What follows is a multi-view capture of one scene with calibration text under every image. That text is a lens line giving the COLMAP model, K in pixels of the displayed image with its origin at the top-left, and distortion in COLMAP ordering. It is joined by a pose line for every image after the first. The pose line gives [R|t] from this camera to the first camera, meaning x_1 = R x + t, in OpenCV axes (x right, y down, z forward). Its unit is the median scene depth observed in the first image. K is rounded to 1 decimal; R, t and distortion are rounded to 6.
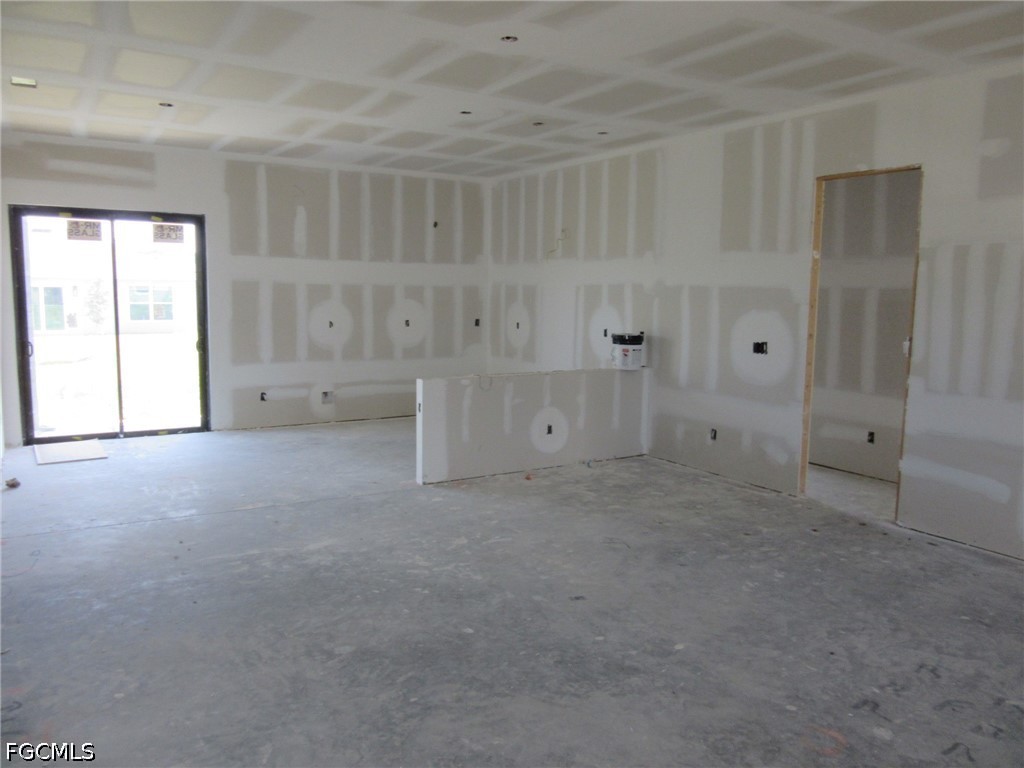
lens RADIAL K [[805.1, 0, 513.2], [0, 805.1, 382.6], [0, 0, 1]] dist [0.000733, 0.013402]
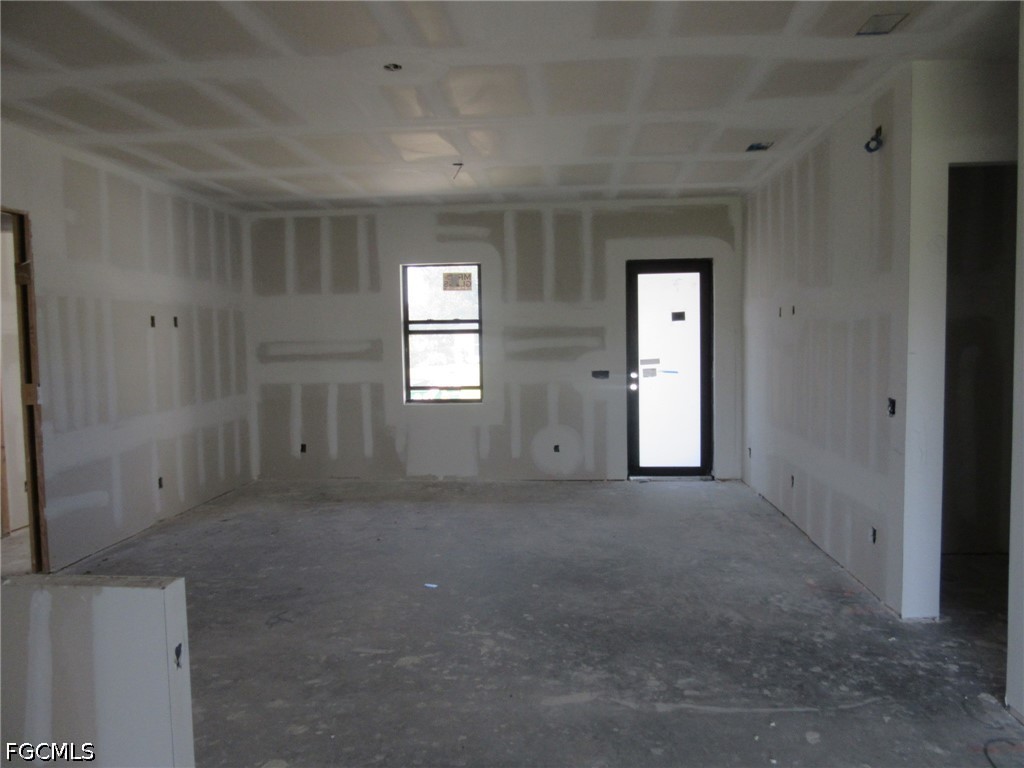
lens RADIAL K [[805.1, 0, 510.1], [0, 805.1, 390.8], [0, 0, 1]] dist [0.000733, 0.013402]
pose [[-0.820988, -0.036301, 0.569790, -0.574893], [0.074917, 0.982499, 0.170539, -0.180744], [-0.566009, 0.182697, -0.803900, 1.517486]]
